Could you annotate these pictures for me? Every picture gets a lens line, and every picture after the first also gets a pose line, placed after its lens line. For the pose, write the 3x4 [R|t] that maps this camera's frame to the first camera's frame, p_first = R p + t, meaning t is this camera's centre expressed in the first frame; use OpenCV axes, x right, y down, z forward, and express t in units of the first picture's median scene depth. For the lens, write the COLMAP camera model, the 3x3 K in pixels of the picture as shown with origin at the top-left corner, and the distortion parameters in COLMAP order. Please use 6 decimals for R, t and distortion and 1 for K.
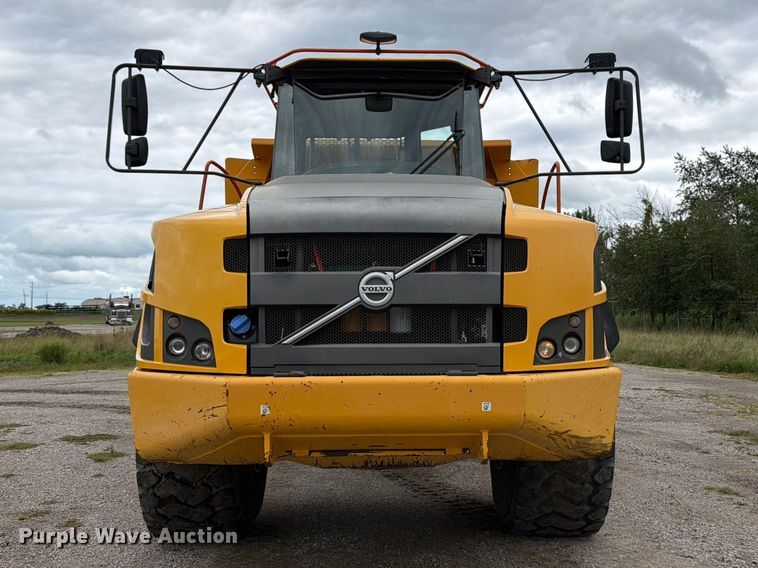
lens RADIAL K [[863.4, 0, 403.8], [0, 863.4, 282.5], [0, 0, 1]] dist [0.092801, 0.000000]
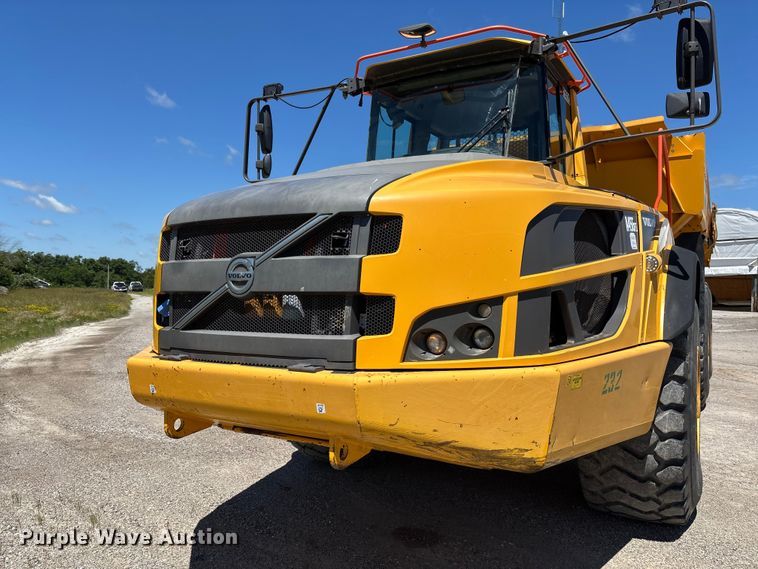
lens RADIAL K [[586.8, 0, 380.9], [0, 586.8, 285.7], [0, 0, 1]] dist [0.055462, -0.010312]
pose [[0.854017, 0.001613, -0.520242, 0.439344], [0.021871, 0.999000, 0.039000, -0.003712], [0.519784, -0.044684, 0.853128, 0.499367]]
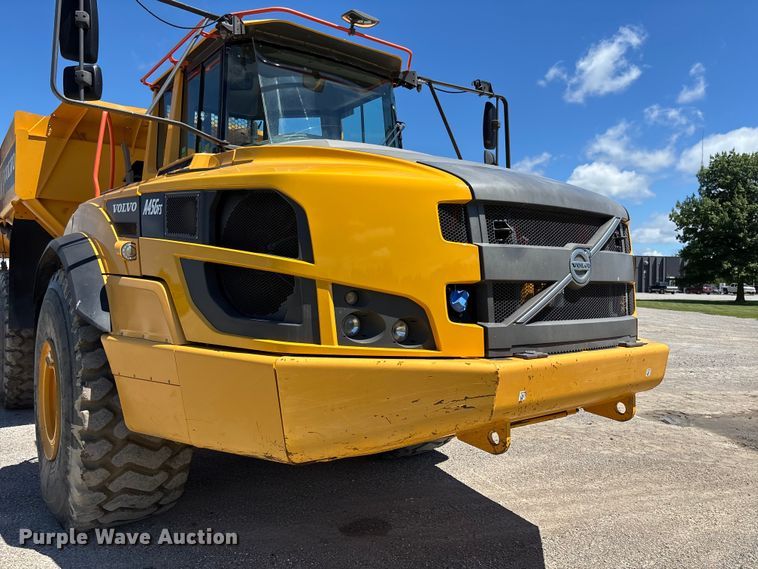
lens RADIAL K [[586.8, 0, 383.8], [0, 586.8, 284.9], [0, 0, 1]] dist [0.055462, -0.010312]
pose [[0.802277, 0.007516, 0.596905, -0.612710], [-0.038441, 0.998496, 0.039094, 0.011516], [-0.595714, -0.054310, 0.801359, 0.565913]]
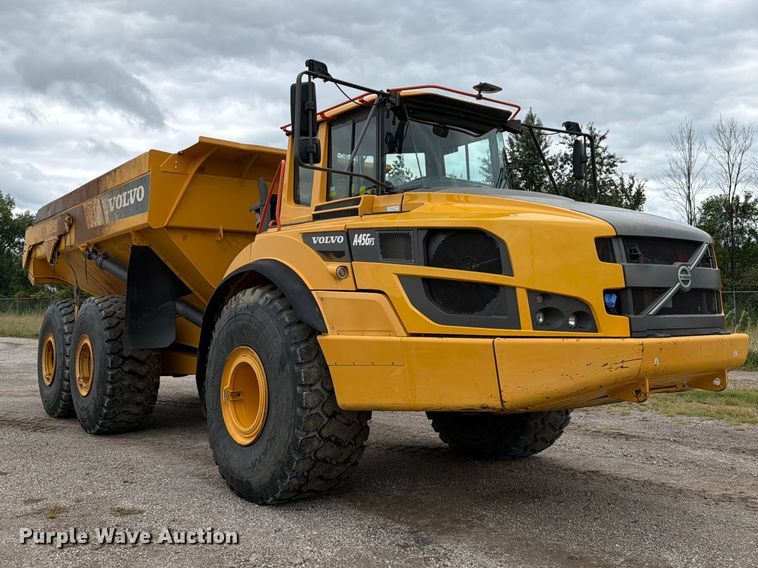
lens RADIAL K [[754.8, 0, 359.4], [0, 754.8, 243.4], [0, 0, 1]] dist [0.023467, 0.000000]
pose [[0.811600, 0.053367, 0.581771, -1.208858], [-0.025369, 0.998099, -0.056166, 0.035469], [-0.583662, 0.030826, 0.811411, 0.263879]]
